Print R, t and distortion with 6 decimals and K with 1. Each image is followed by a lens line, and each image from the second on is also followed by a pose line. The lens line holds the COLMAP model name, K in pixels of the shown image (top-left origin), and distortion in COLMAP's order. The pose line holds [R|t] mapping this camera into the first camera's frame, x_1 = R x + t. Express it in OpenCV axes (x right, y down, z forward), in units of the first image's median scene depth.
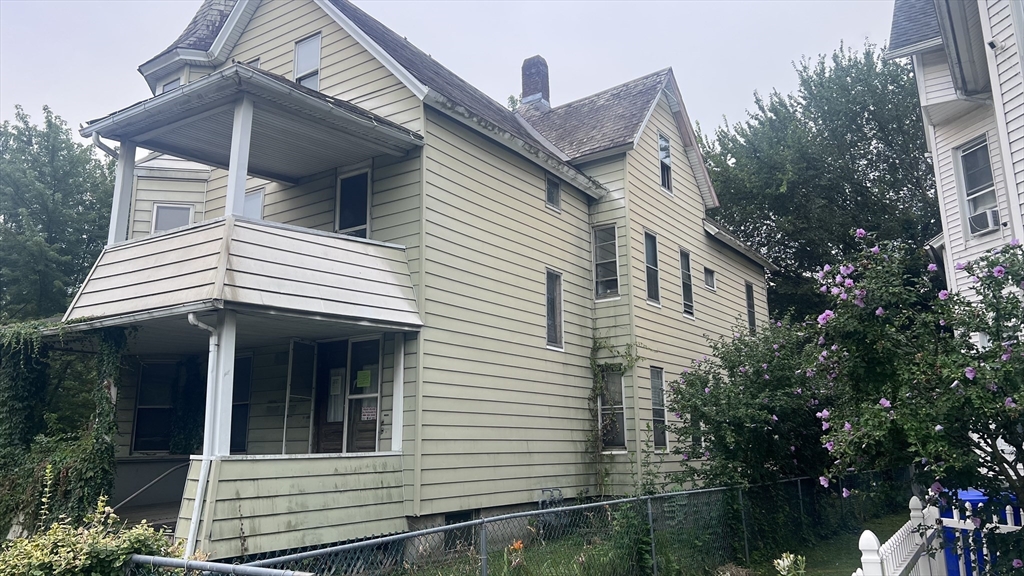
lens RADIAL K [[762.7, 0, 512.0], [0, 762.7, 288.0], [0, 0, 1]] dist [0.045644, -0.000957]
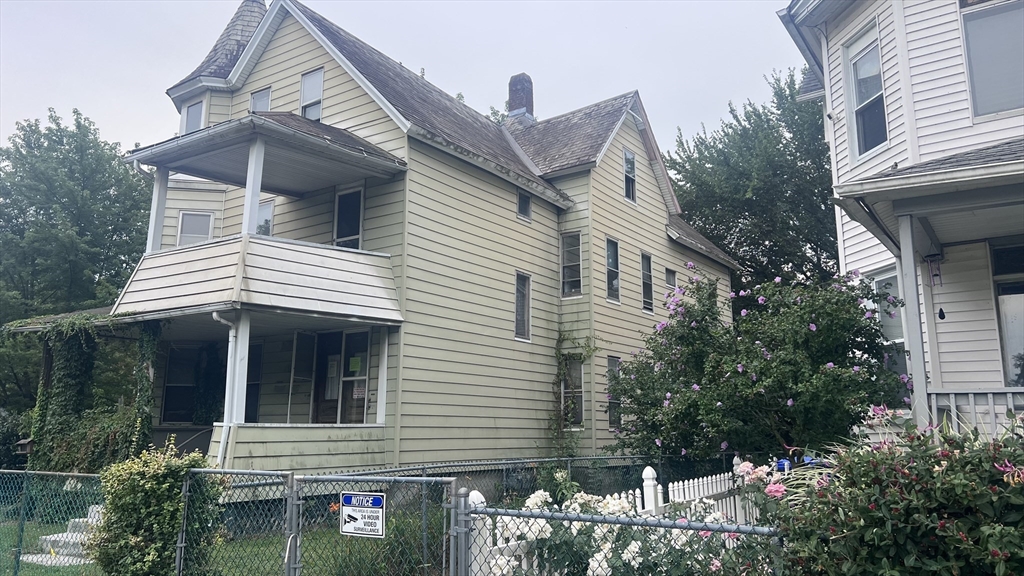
lens RADIAL K [[747.9, 0, 512.0], [0, 747.9, 288.0], [0, 0, 1]] dist [0.052440, 0.000917]
pose [[0.999878, 0.013068, -0.008532, 0.059371], [-0.012918, 0.999765, 0.017412, -0.023895], [0.008757, -0.017300, 0.999812, -0.170540]]
